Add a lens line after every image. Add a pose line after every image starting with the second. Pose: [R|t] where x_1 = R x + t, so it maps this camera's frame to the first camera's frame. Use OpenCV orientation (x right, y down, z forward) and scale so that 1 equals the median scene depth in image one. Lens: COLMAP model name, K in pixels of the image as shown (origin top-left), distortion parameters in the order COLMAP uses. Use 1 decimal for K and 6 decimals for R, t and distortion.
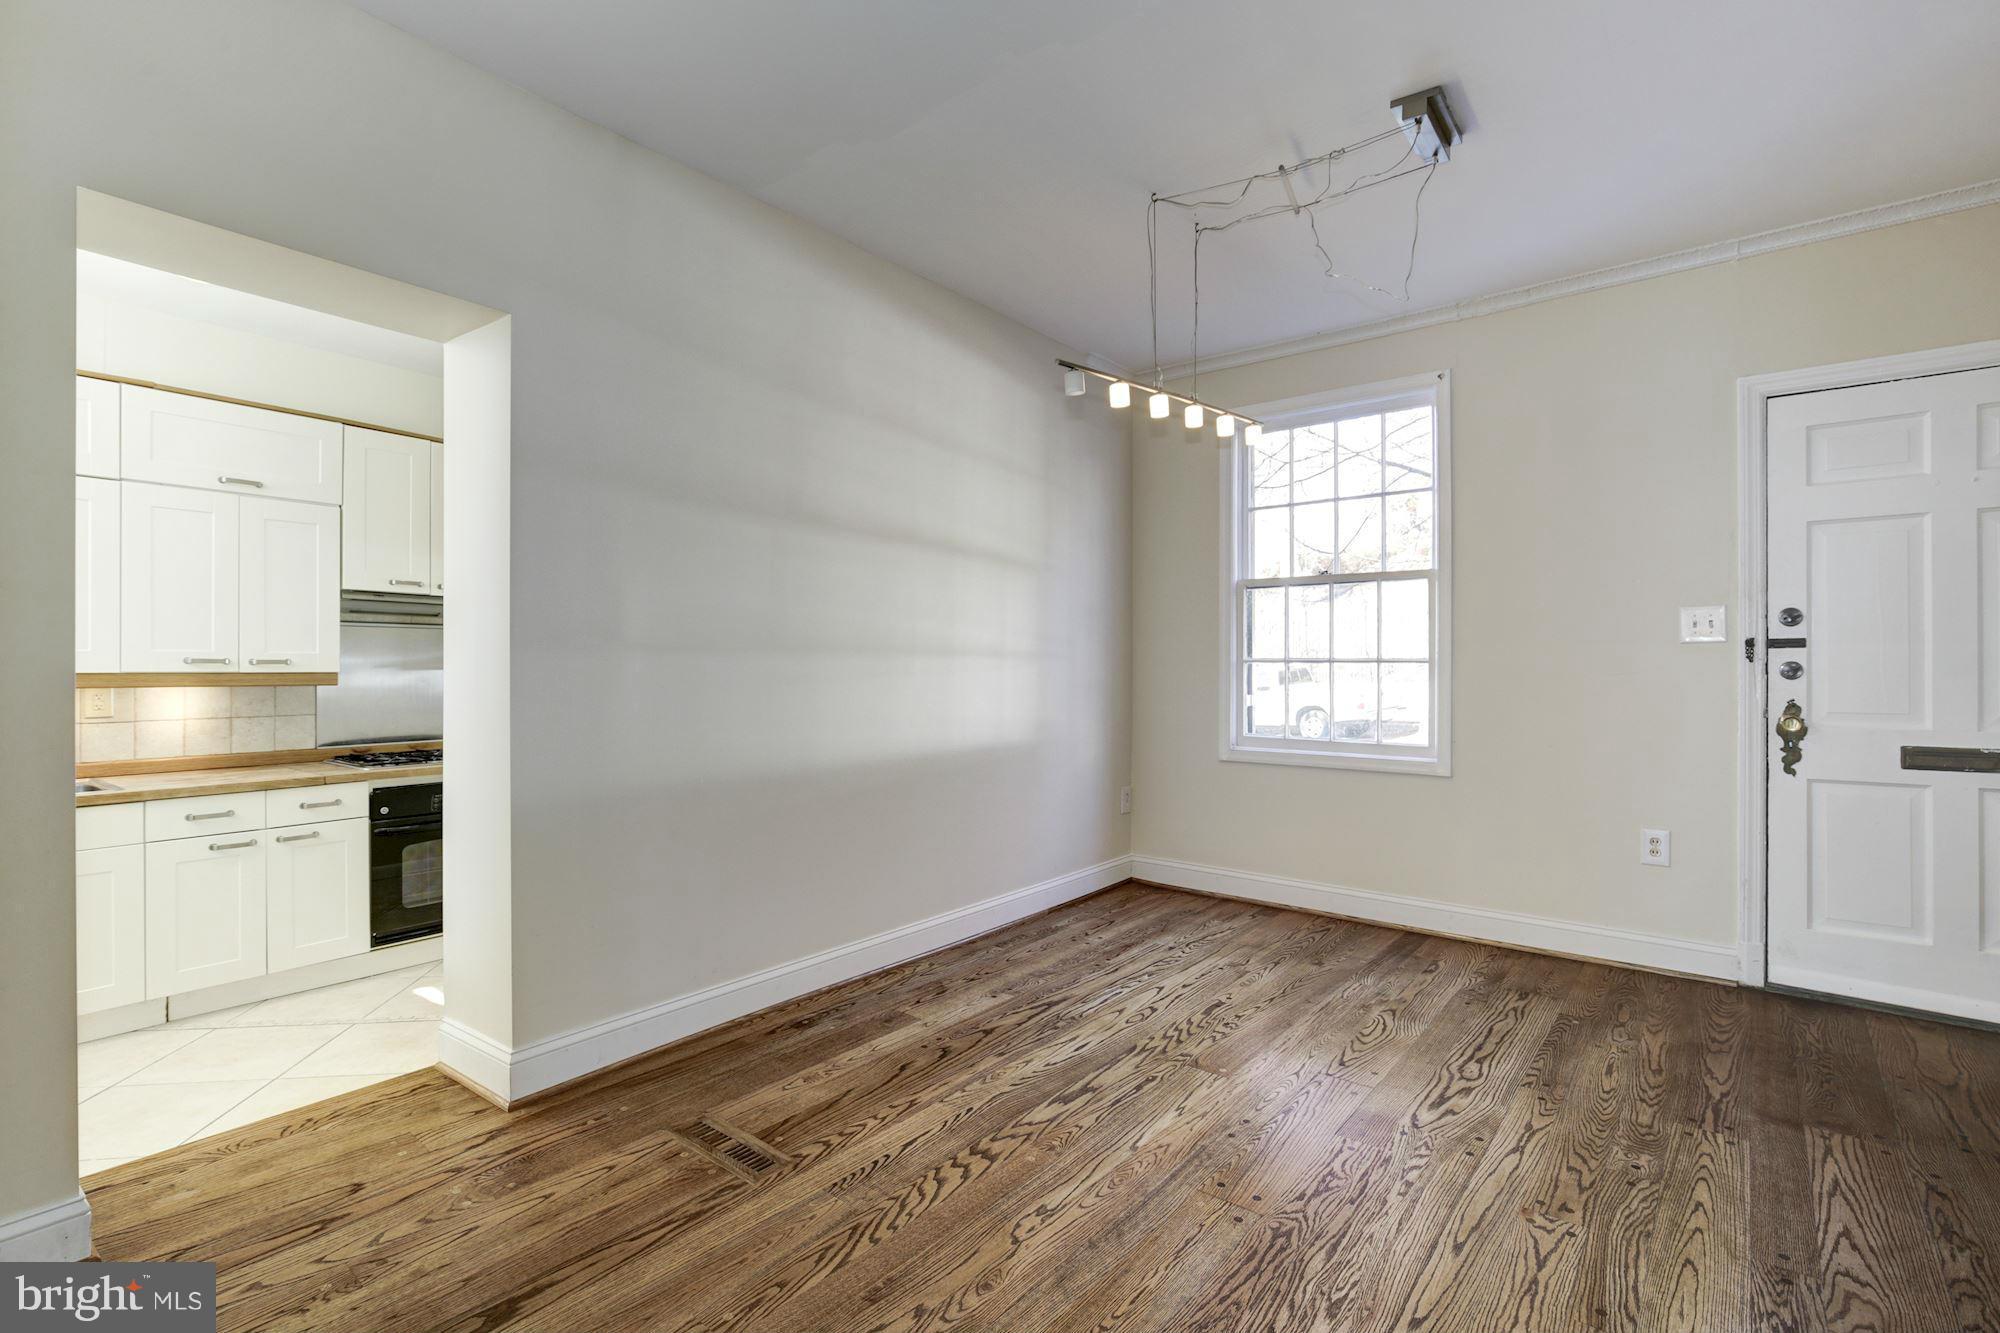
lens RADIAL K [[955.0, 0, 994.9], [0, 955.0, 666.5], [0, 0, 1]] dist [-0.010283, -0.001158]
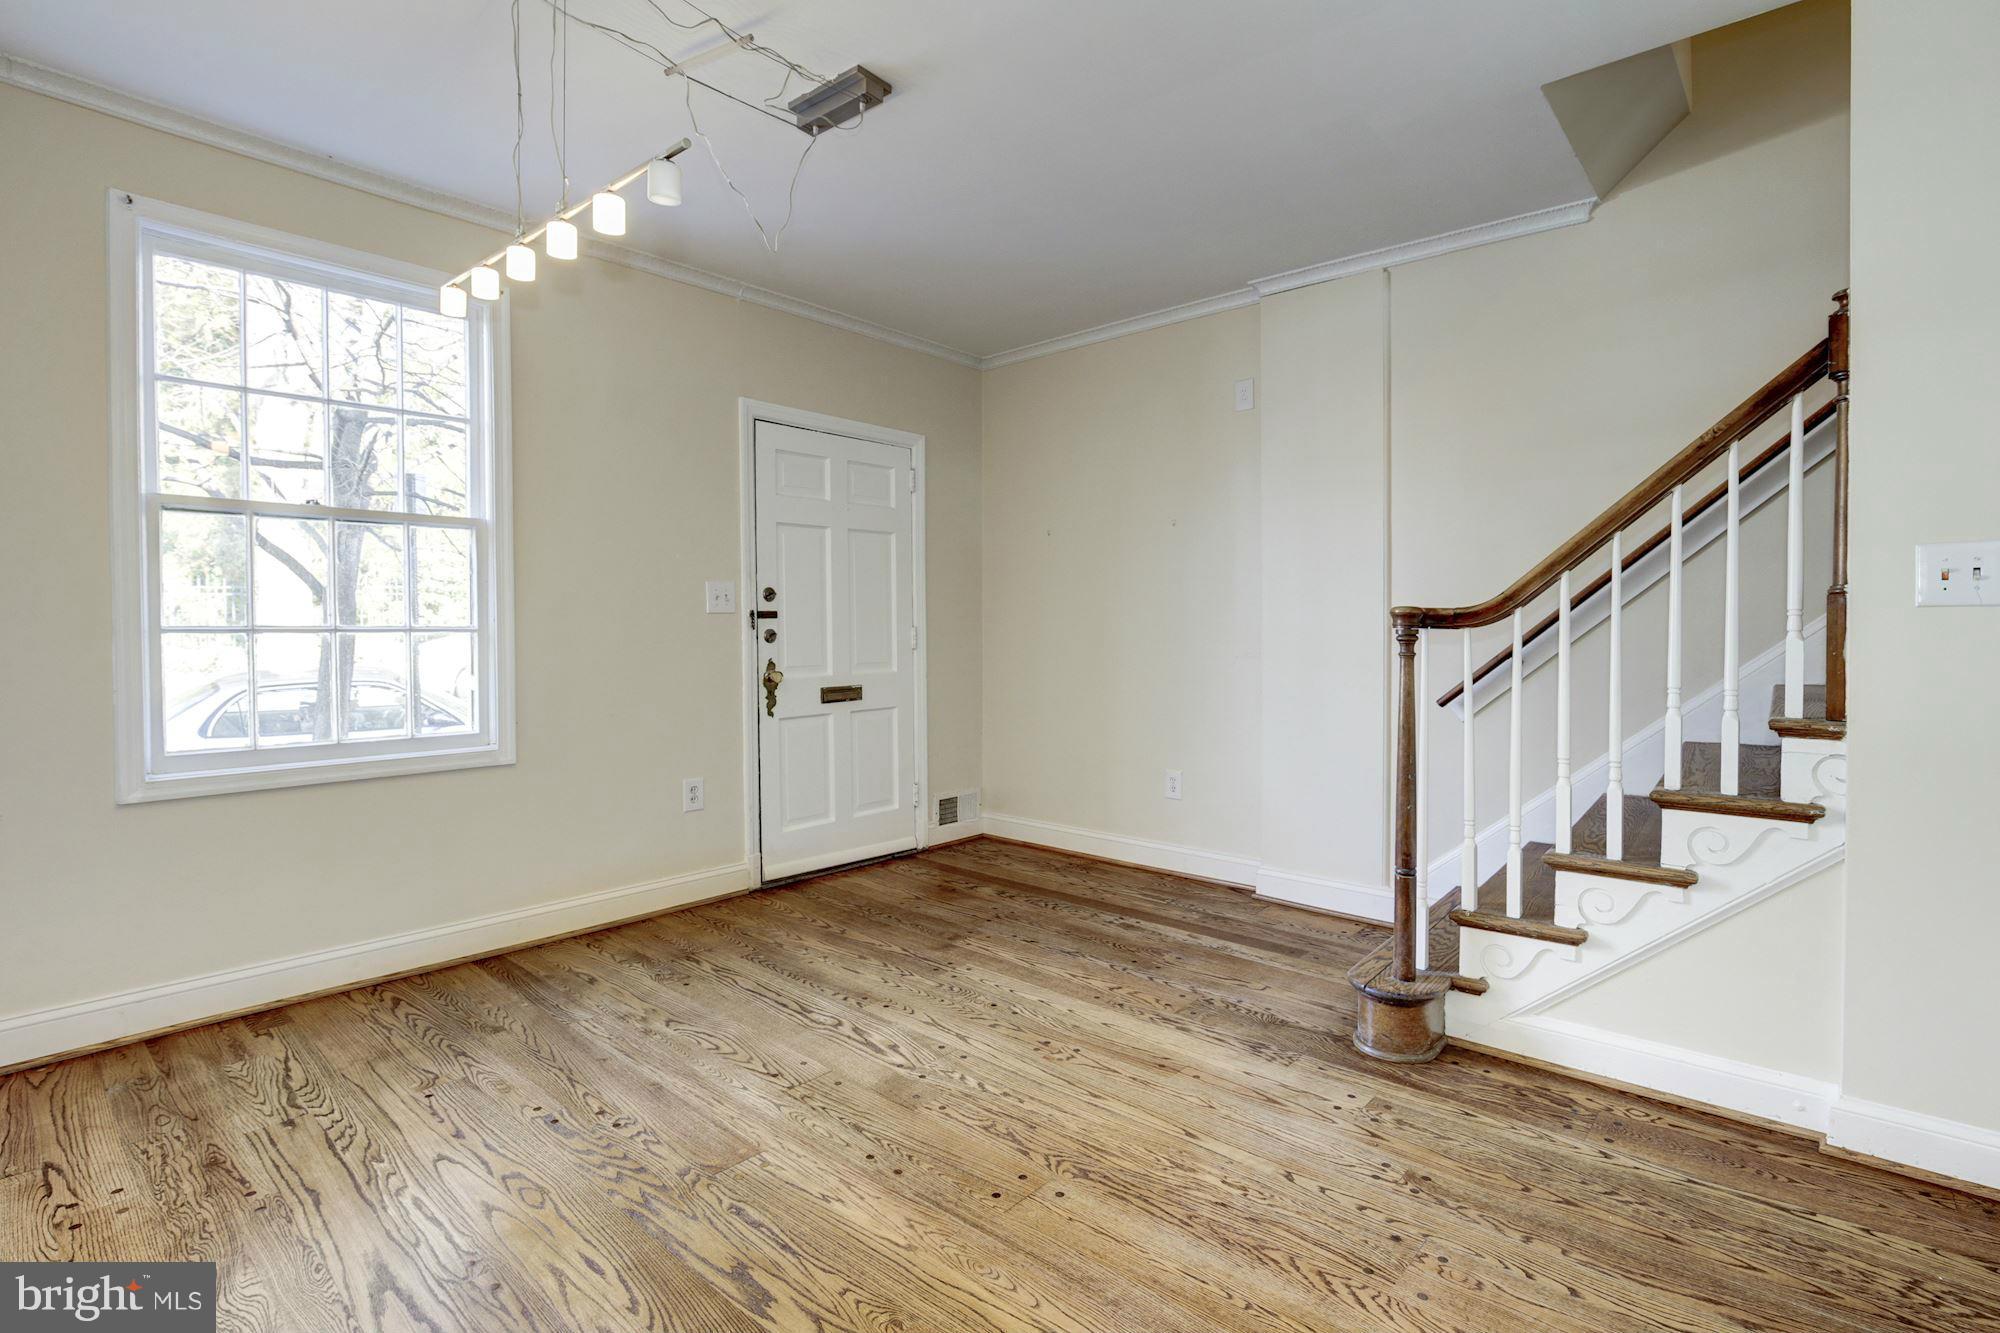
lens RADIAL K [[955.0, 0, 1014.6], [0, 955.0, 646.7], [0, 0, 1]] dist [-0.010283, -0.001158]
pose [[0.007915, -0.022652, 0.999712, -0.459806], [0.005591, 0.999729, 0.022608, -0.008881], [-0.999953, 0.005410, 0.008040, 0.656275]]
